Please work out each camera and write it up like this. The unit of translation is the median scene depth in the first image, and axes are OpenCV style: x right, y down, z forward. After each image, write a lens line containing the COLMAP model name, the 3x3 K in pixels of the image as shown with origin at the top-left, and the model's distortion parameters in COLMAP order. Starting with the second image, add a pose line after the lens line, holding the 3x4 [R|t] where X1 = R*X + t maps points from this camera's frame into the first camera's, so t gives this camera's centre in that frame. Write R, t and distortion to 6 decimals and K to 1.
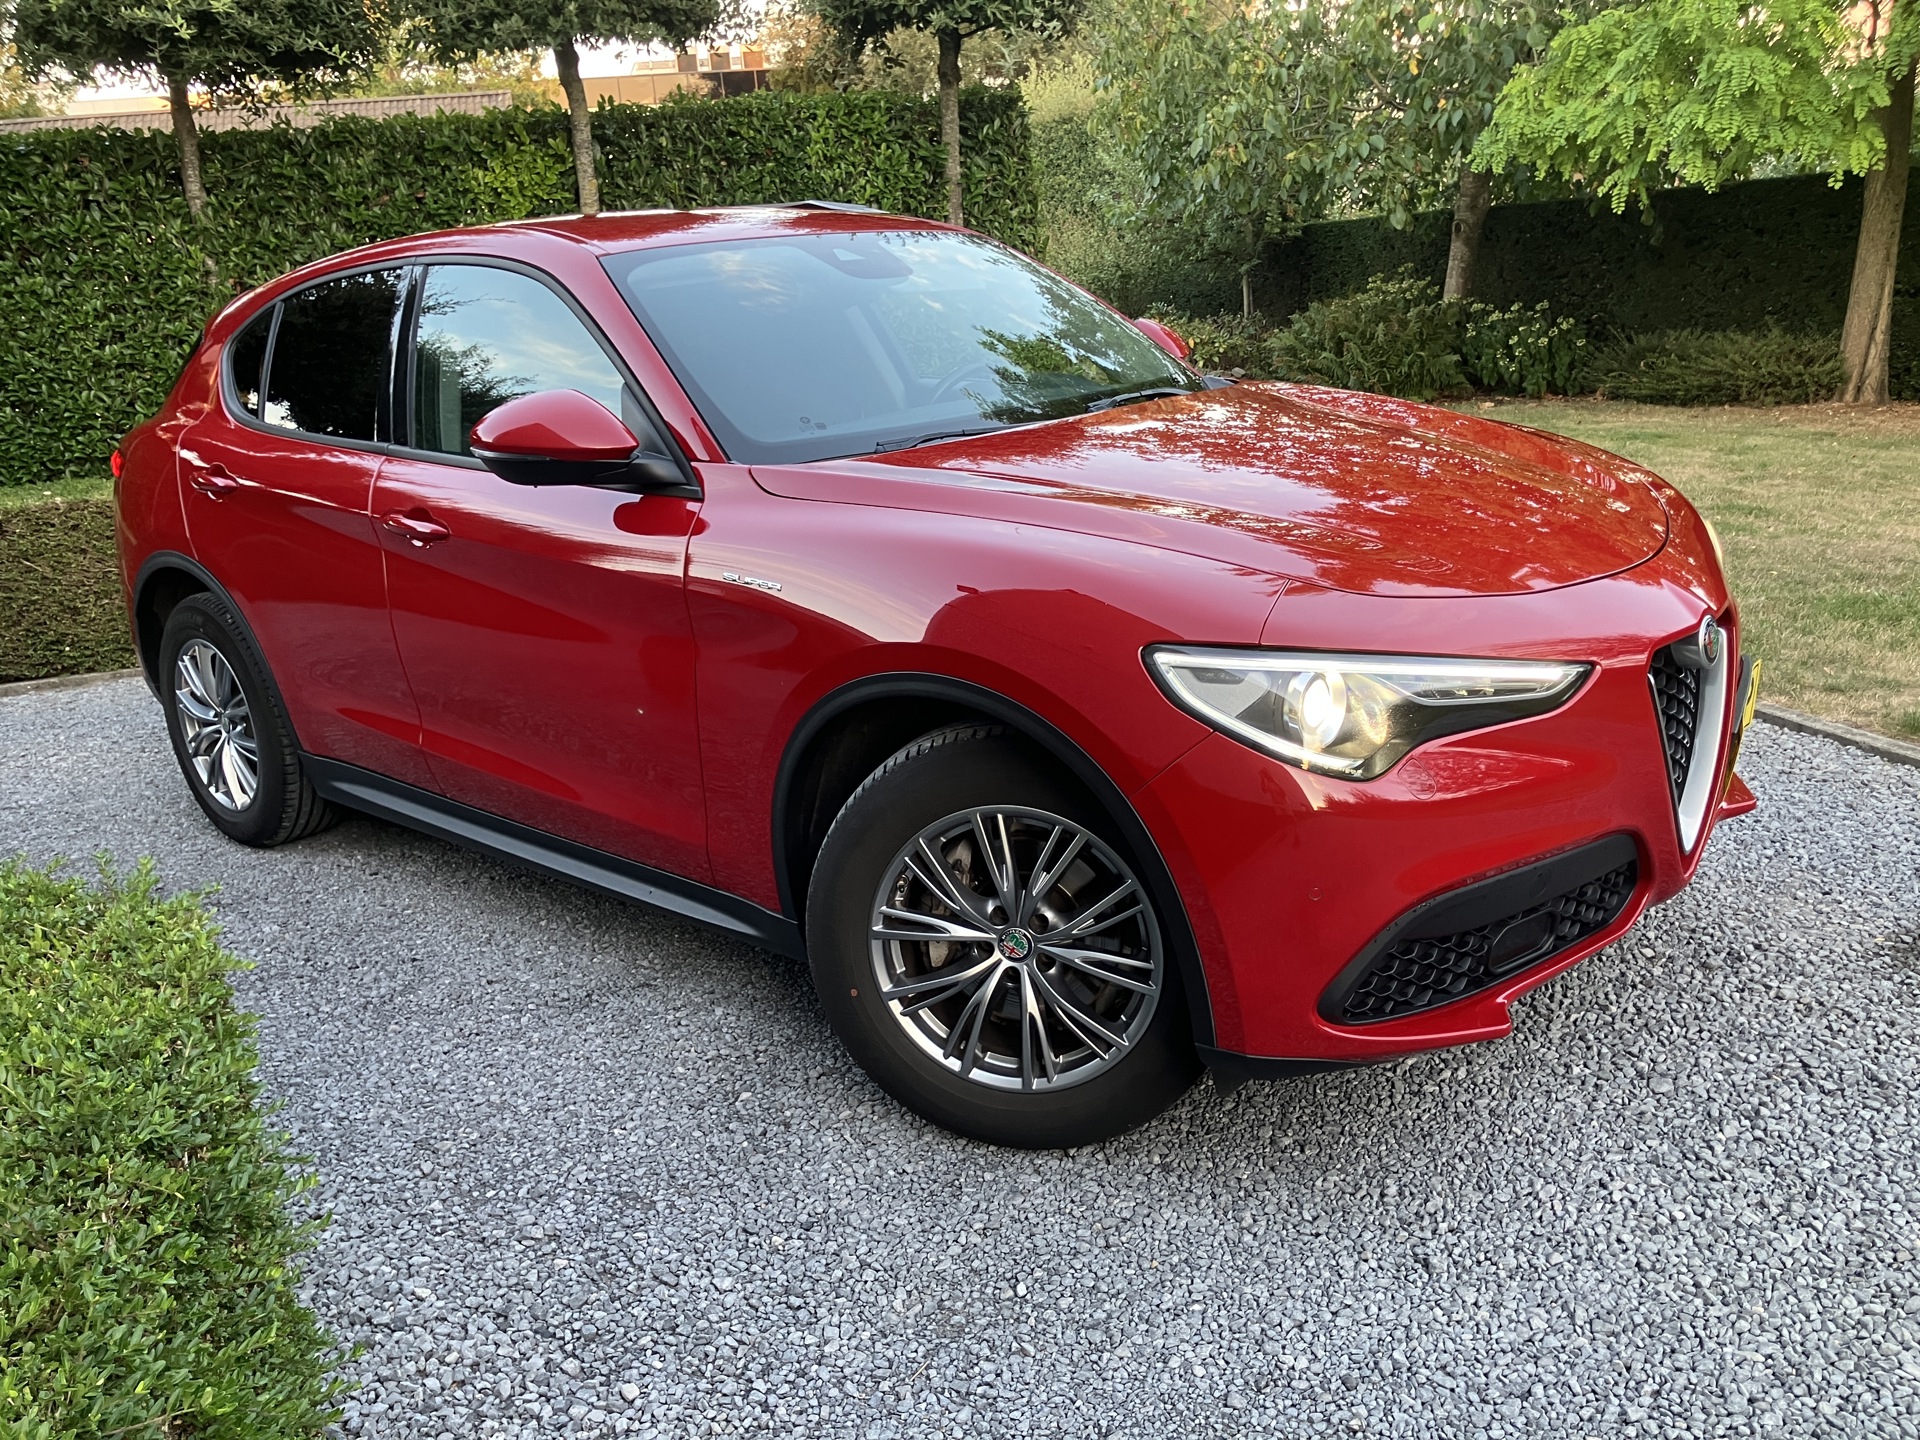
lens RADIAL K [[1593.8, 0, 971.7], [0, 1593.8, 721.1], [0, 0, 1]] dist [0.010605, 0.002149]
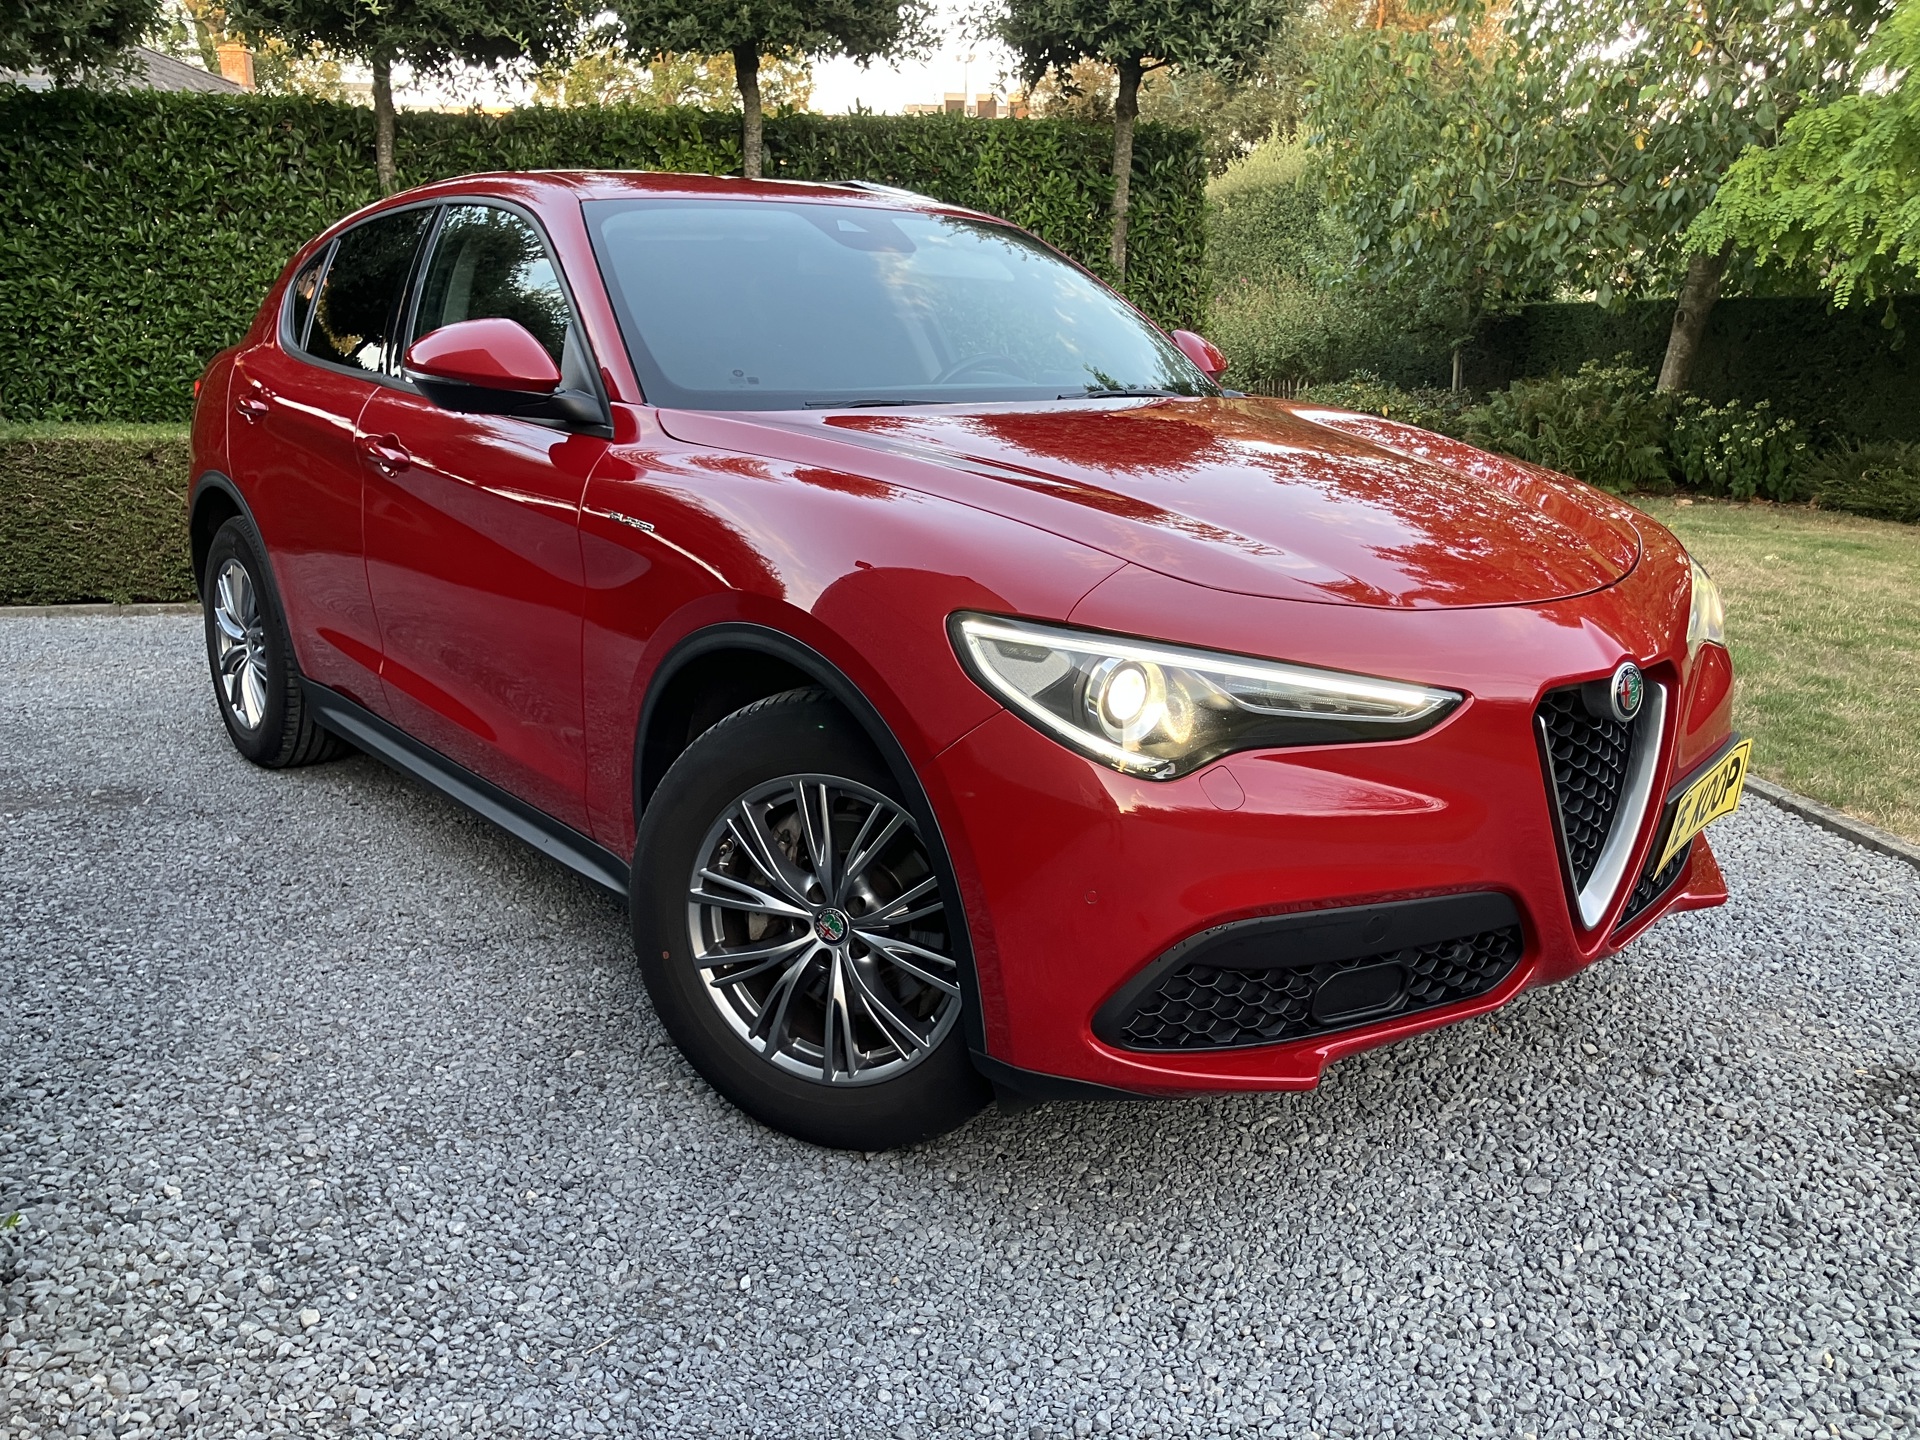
lens RADIAL K [[1593.8, 0, 957.3], [0, 1593.8, 720.1], [0, 0, 1]] dist [0.010605, 0.002149]
pose [[0.984607, 0.118486, -0.128490, 0.165600], [-0.122416, 0.992210, -0.023105, 0.025532], [0.124751, 0.038479, 0.991442, 0.054737]]
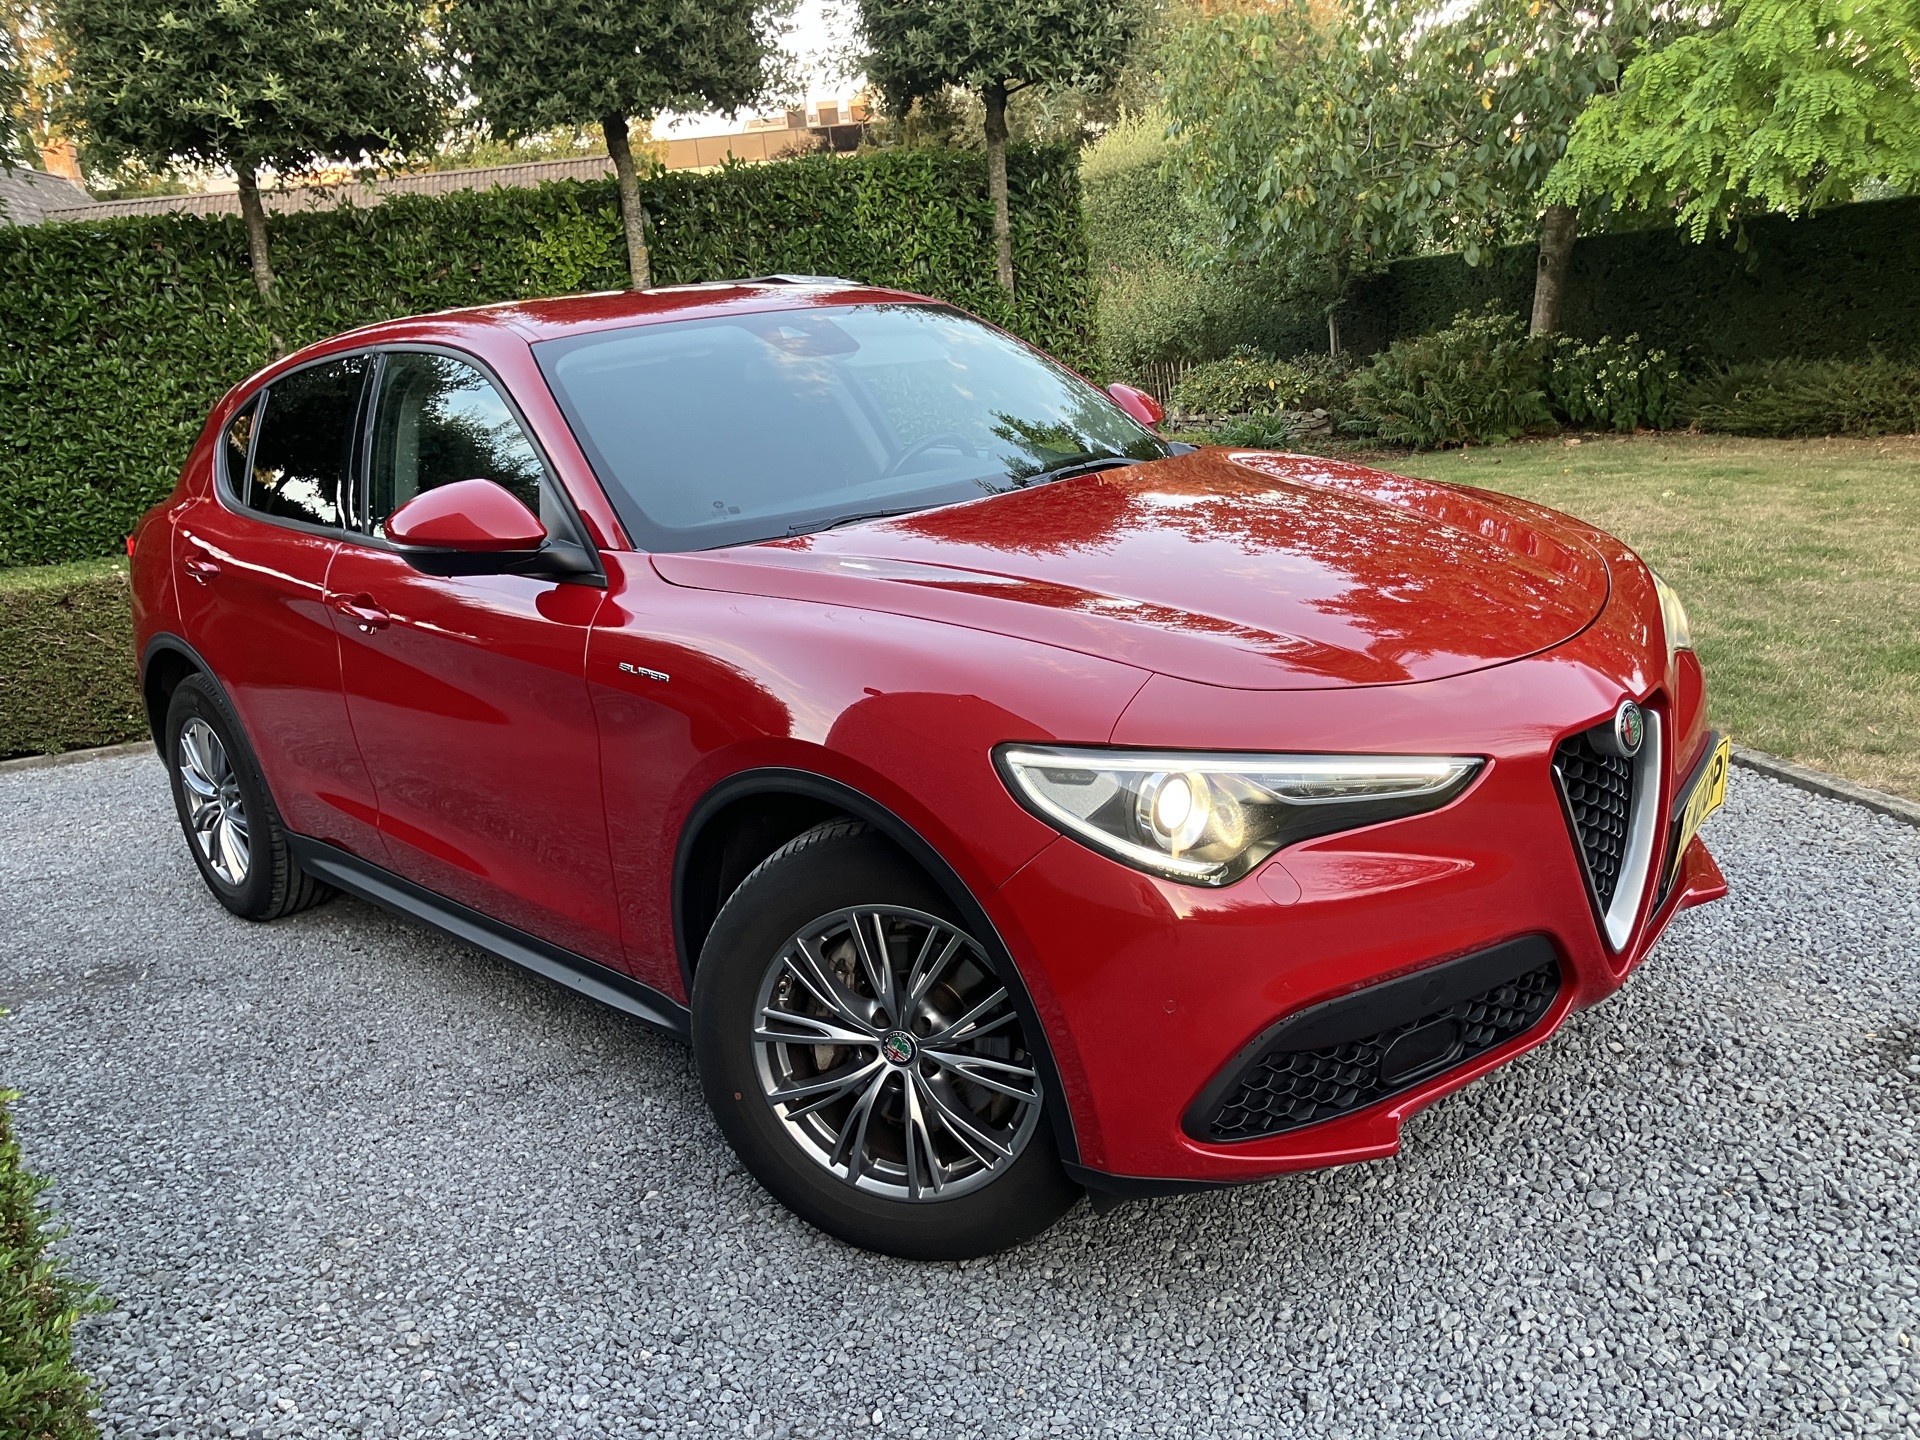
lens RADIAL K [[1593.8, 0, 959.6], [0, 1593.8, 721.4], [0, 0, 1]] dist [0.010605, 0.002149]
pose [[0.996968, -0.009639, -0.077209, 0.111971], [0.007664, 0.999637, -0.025828, -0.025717], [0.077430, 0.025158, 0.996680, 0.026775]]
